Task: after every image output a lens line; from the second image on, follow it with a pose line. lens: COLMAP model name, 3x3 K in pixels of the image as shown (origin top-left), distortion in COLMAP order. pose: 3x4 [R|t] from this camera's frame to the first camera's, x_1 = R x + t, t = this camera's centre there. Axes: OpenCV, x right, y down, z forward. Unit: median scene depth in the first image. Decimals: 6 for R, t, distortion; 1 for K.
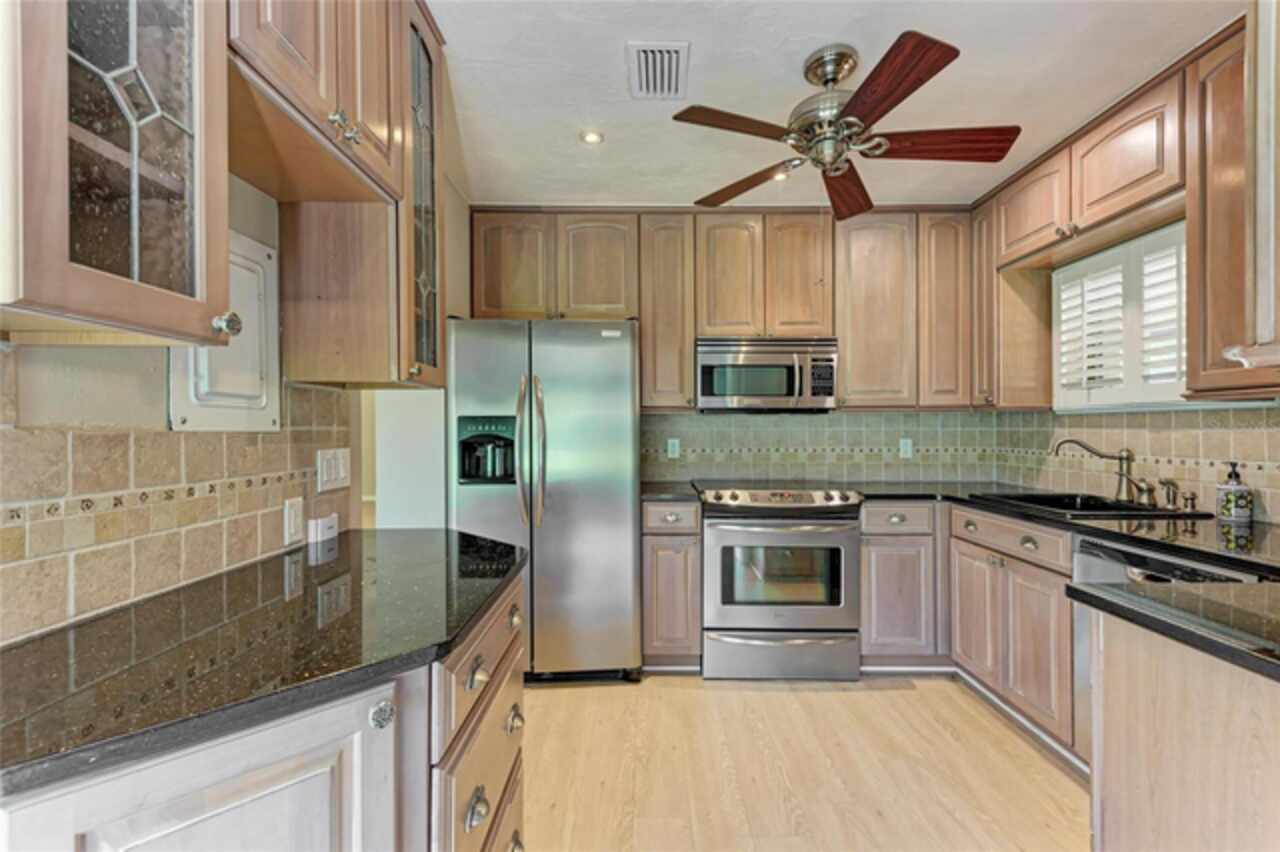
lens RADIAL K [[540.6, 0, 631.7], [0, 540.6, 425.3], [0, 0, 1]] dist [0.003695, 0.000337]
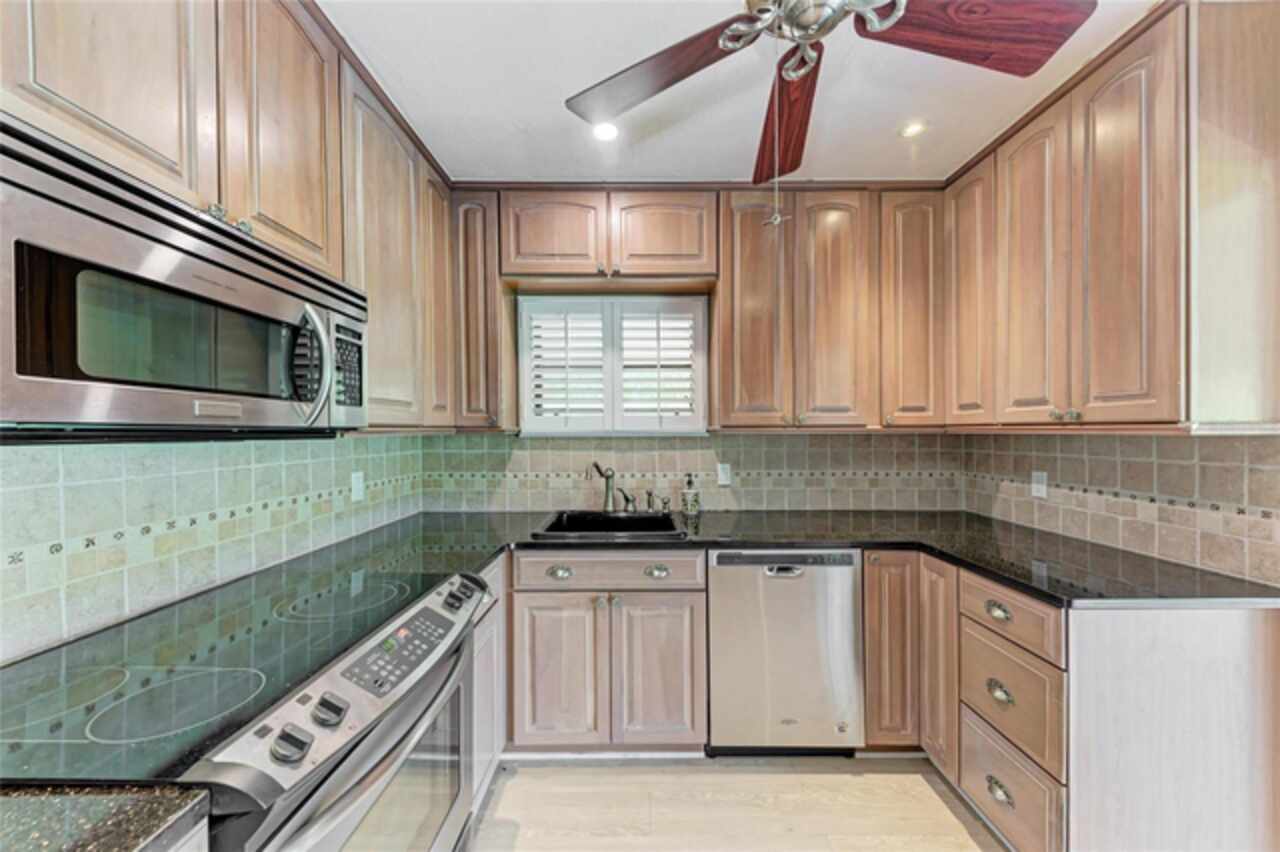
lens RADIAL K [[451.1, 0, 640.2], [0, 451.1, 431.3], [0, 0, 1]] dist [0.003246, 0.000092]
pose [[-0.024869, -0.000575, 0.999691, -0.078341], [-0.003097, 0.999995, 0.000498, -0.032461], [-0.999686, -0.003083, -0.024871, 0.799249]]
